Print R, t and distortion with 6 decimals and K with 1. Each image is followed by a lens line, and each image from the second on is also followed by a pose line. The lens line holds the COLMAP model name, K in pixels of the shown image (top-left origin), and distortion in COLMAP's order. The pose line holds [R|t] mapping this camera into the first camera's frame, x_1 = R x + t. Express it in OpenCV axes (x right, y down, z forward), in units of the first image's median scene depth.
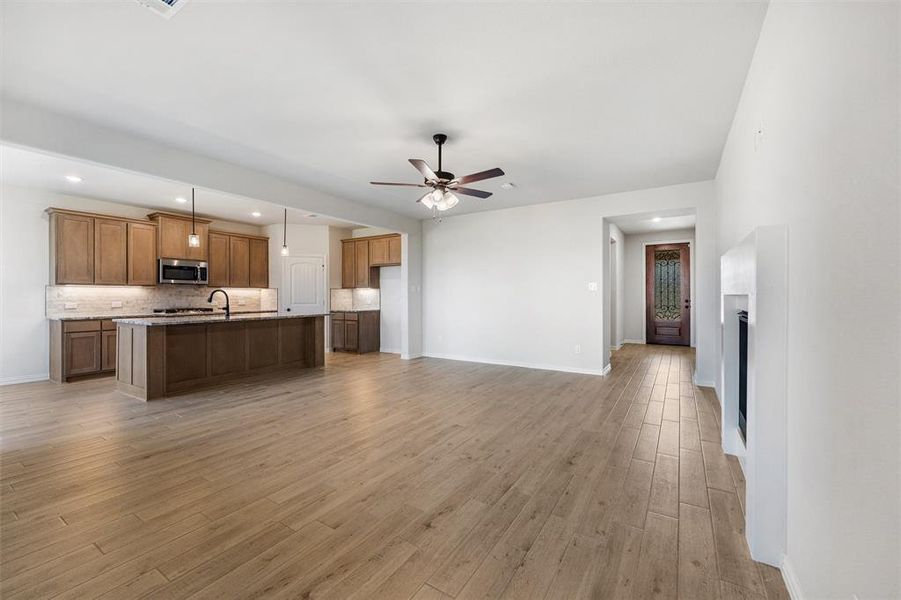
lens RADIAL K [[374.1, 0, 441.1], [0, 374.1, 292.9], [0, 0, 1]] dist [0.012243, -0.000090]
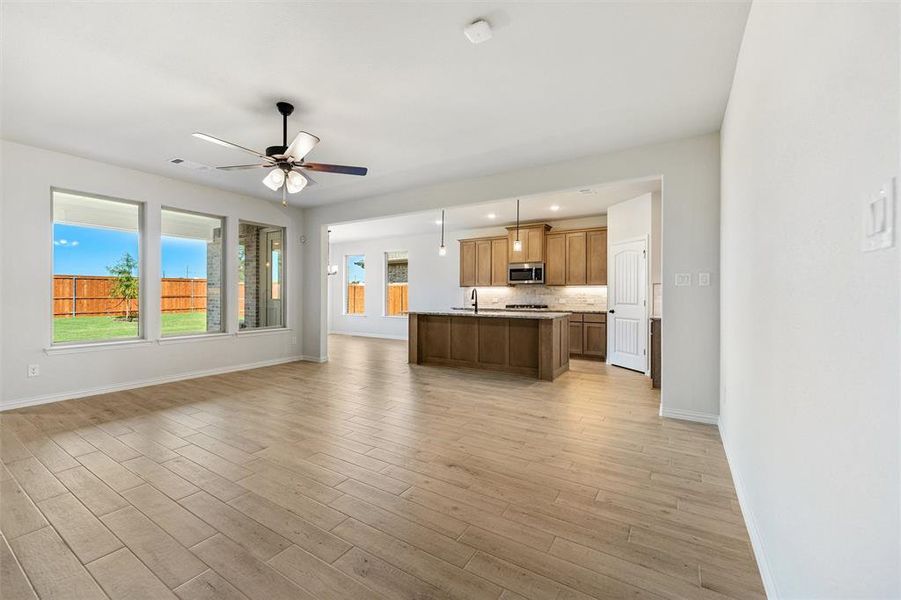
lens RADIAL K [[363.4, 0, 434.4], [0, 363.4, 295.0], [0, 0, 1]] dist [0.000487, -0.000731]
pose [[0.005080, 0.004849, -0.999975, 0.662369], [0.002960, 0.999984, 0.004864, 0.006726], [0.999983, -0.002985, 0.005066, 1.069705]]
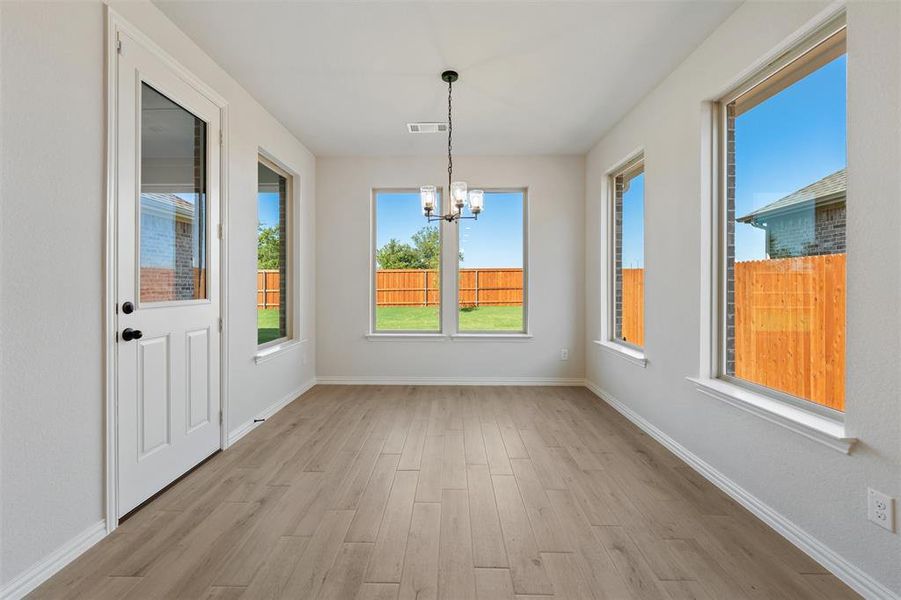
lens RADIAL K [[363.4, 0, 443.8], [0, 363.4, 287.4], [0, 0, 1]] dist [0.000487, -0.000731]
pose [[-0.843932, 0.008857, -0.536377, -1.017616], [0.009159, 0.999956, 0.002101, 0.012569], [0.536372, -0.003139, -0.843976, 0.996538]]
